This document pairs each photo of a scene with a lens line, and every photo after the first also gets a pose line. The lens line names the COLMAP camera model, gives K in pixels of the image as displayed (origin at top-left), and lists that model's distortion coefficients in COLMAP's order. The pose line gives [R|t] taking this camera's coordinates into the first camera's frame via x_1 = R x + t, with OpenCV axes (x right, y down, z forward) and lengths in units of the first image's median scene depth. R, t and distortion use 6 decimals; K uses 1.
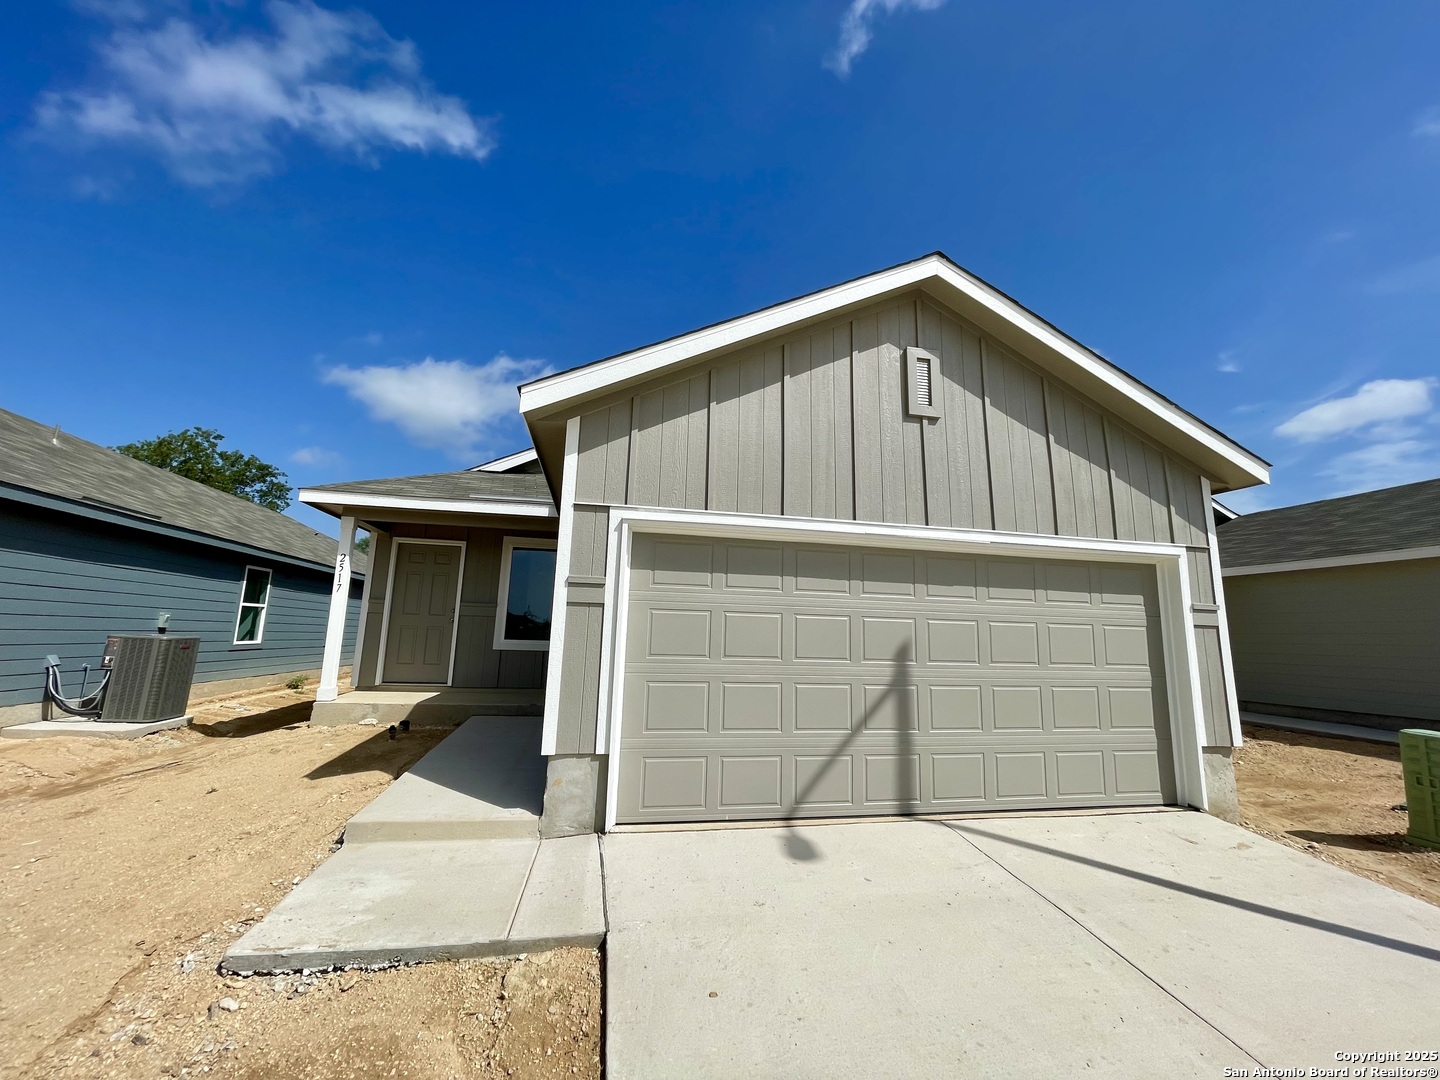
lens RADIAL K [[578.3, 0, 719.2], [0, 578.3, 535.4], [0, 0, 1]] dist [-0.001716, -0.000059]
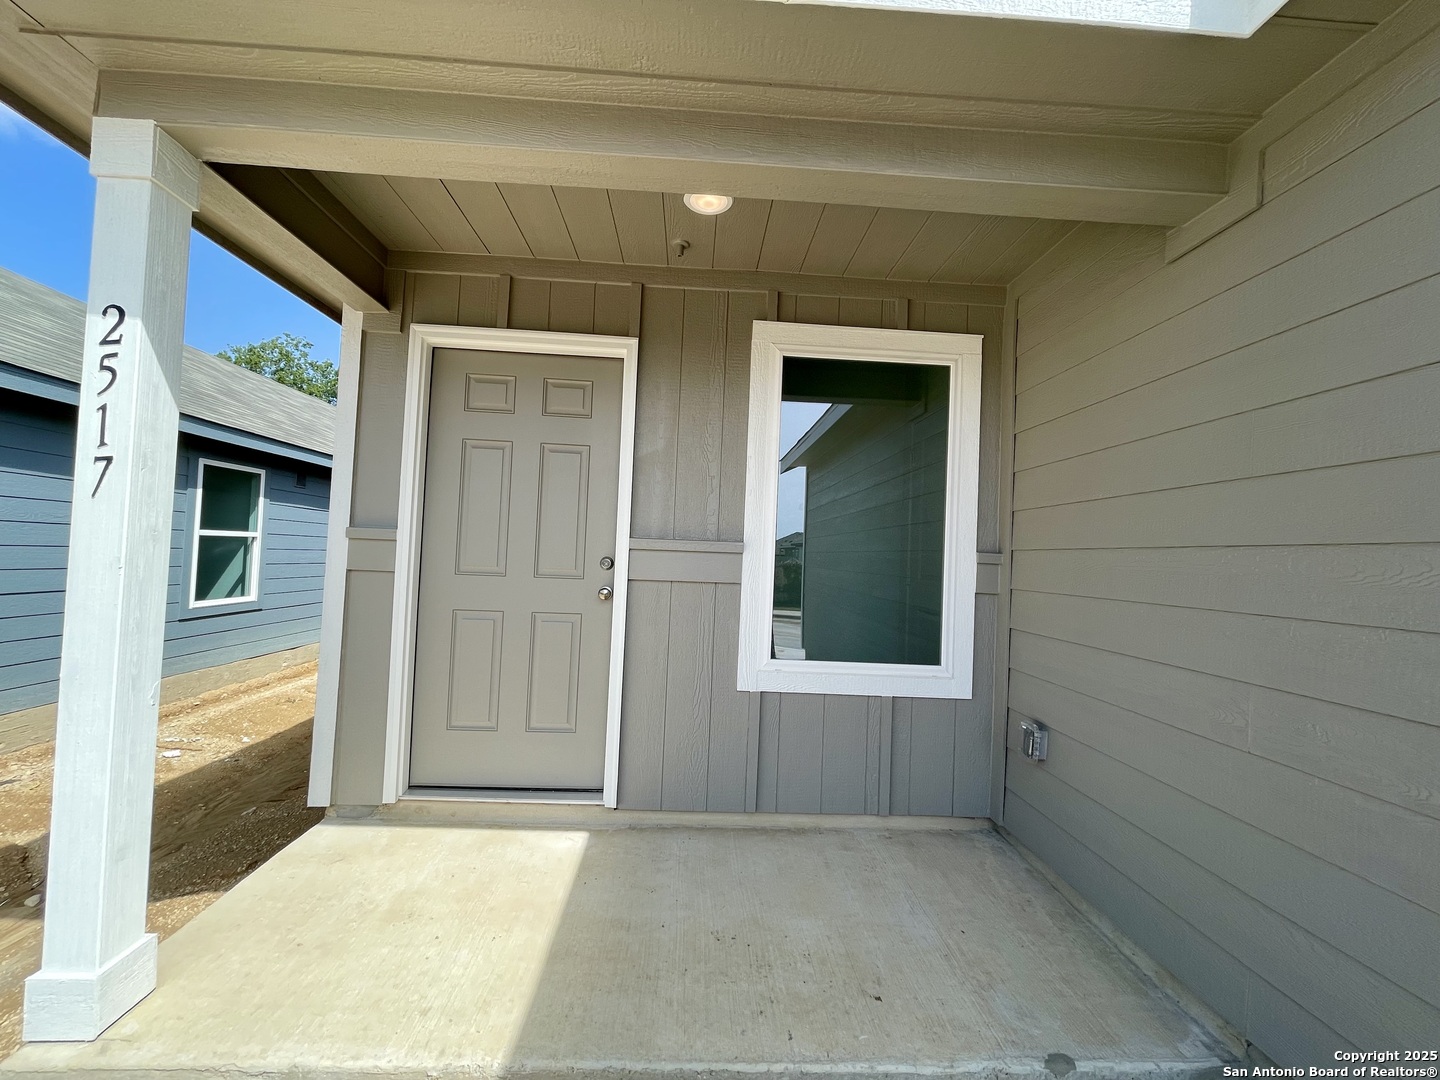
lens RADIAL K [[578.3, 0, 713.1], [0, 578.3, 532.3], [0, 0, 1]] dist [-0.001716, -0.000059]
pose [[0.987061, 0.007210, -0.160184, -0.587620], [0.013153, 0.991981, 0.125699, 0.123906], [0.159806, -0.126179, 0.979051, 1.174847]]
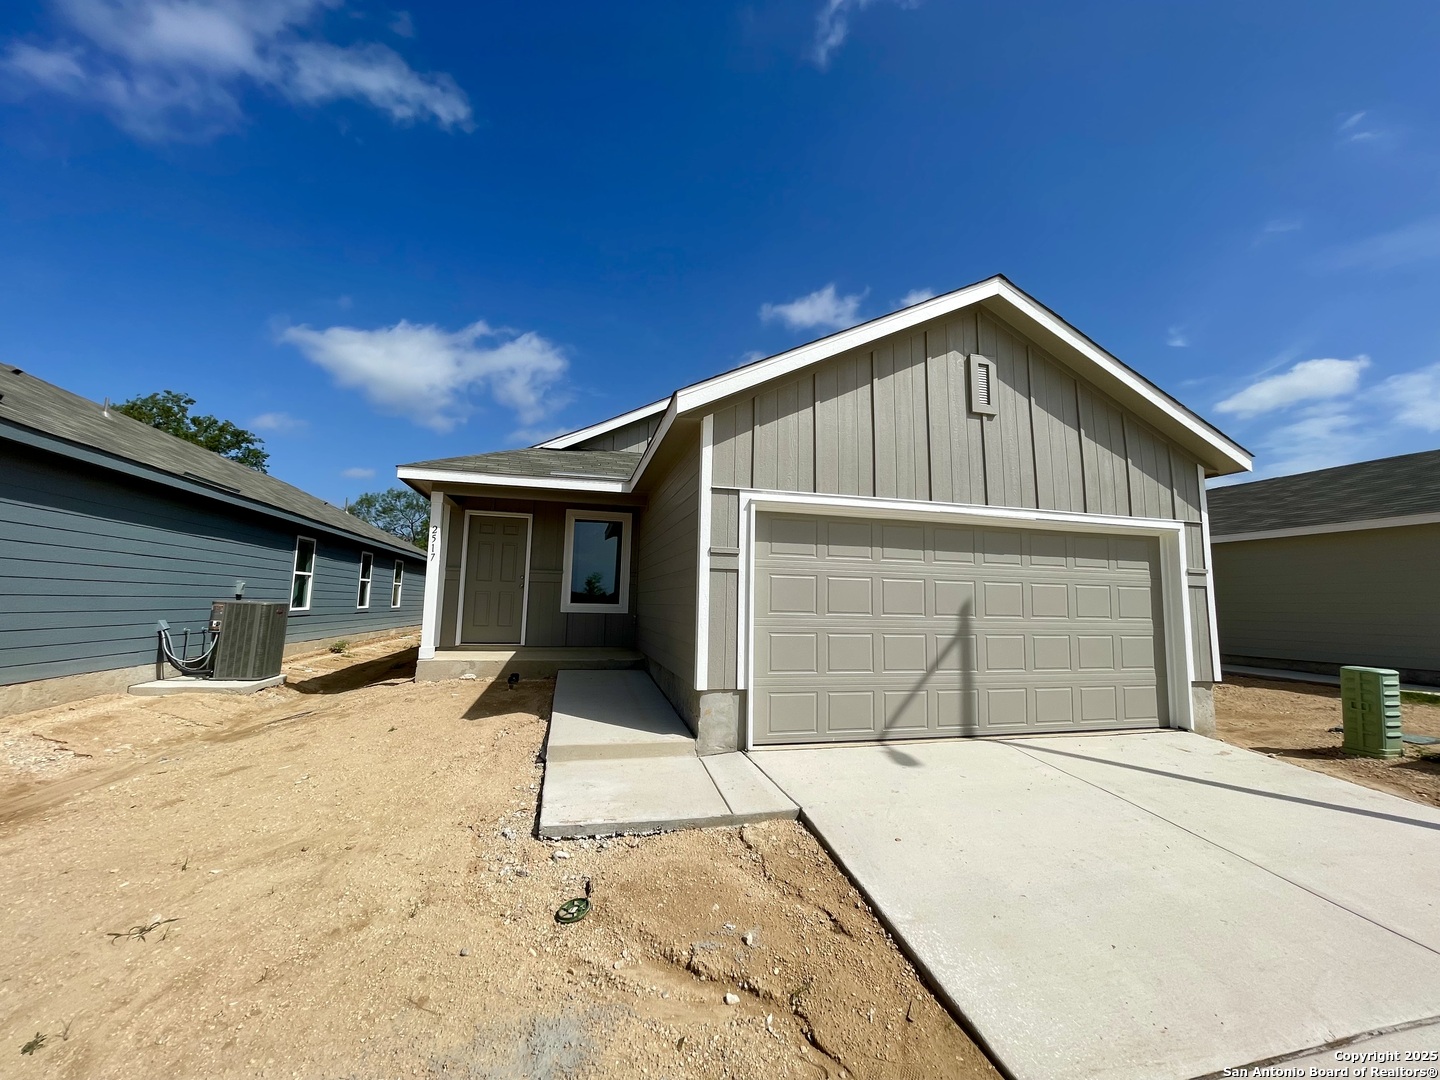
lens RADIAL K [[578.3, 0, 718.3], [0, 578.3, 533.3], [0, 0, 1]] dist [-0.001716, -0.000059]
pose [[0.998452, 0.000155, 0.055618, -0.251413], [-0.003018, 0.998674, 0.051389, -0.017073], [-0.055537, -0.051478, 0.997129, -0.171265]]
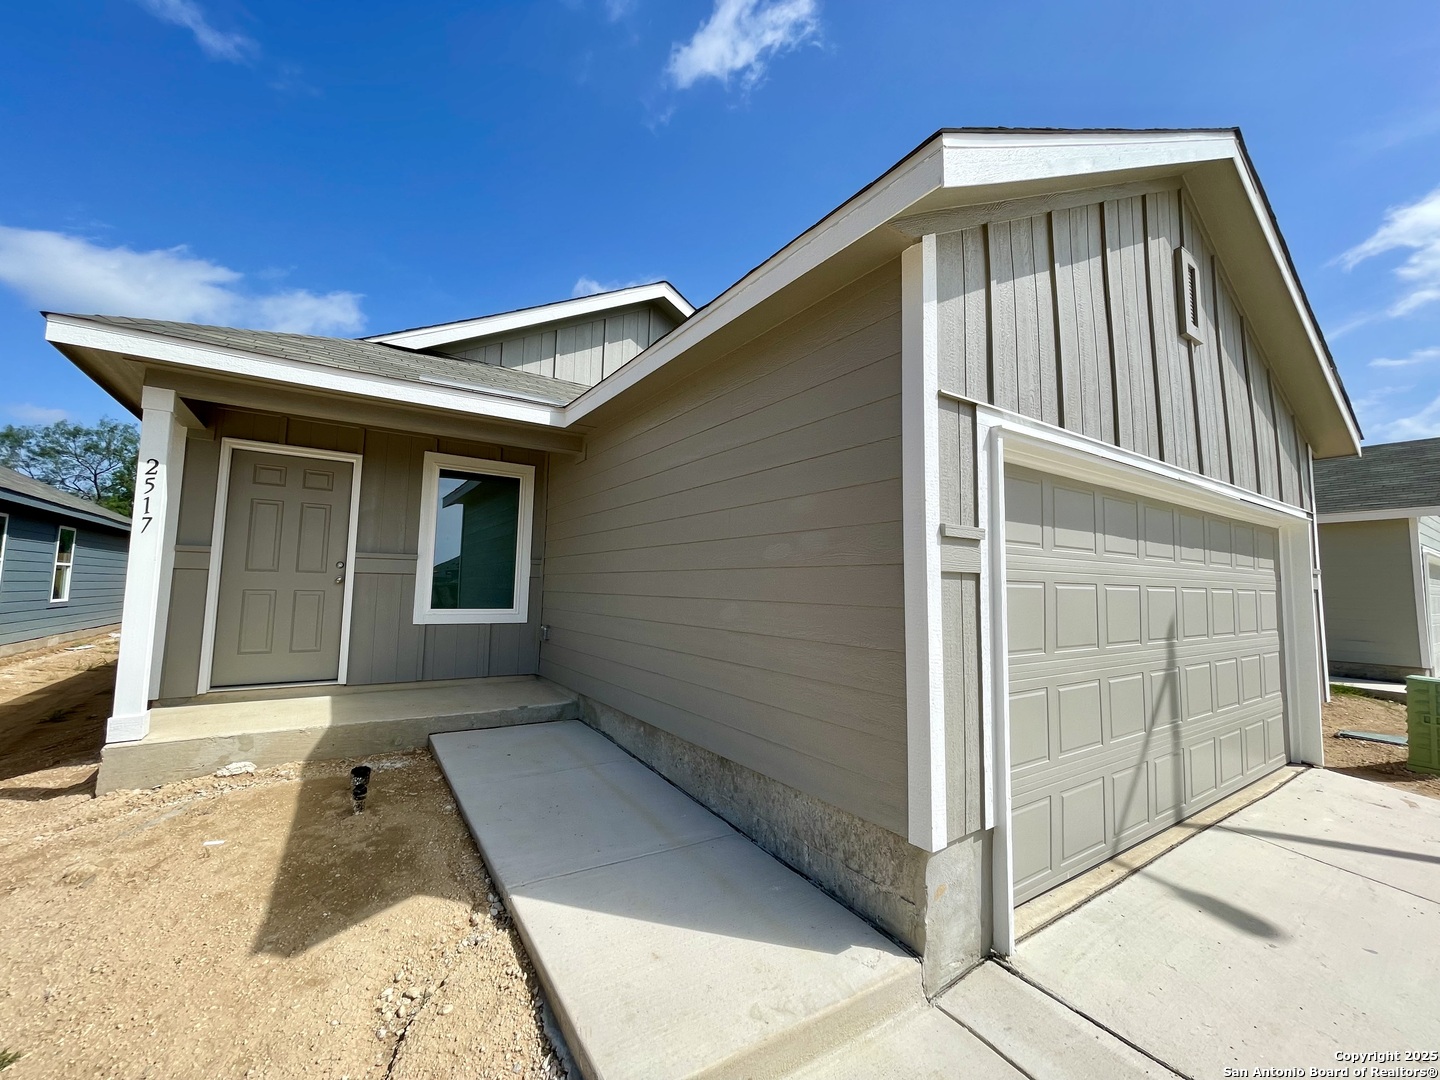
lens RADIAL K [[578.3, 0, 716.8], [0, 578.3, 537.4], [0, 0, 1]] dist [-0.001716, -0.000059]
pose [[0.924409, 0.022594, 0.380732, -0.537747], [-0.059162, 0.994656, 0.084618, 0.039535], [-0.376786, -0.100747, 0.920806, 0.462110]]
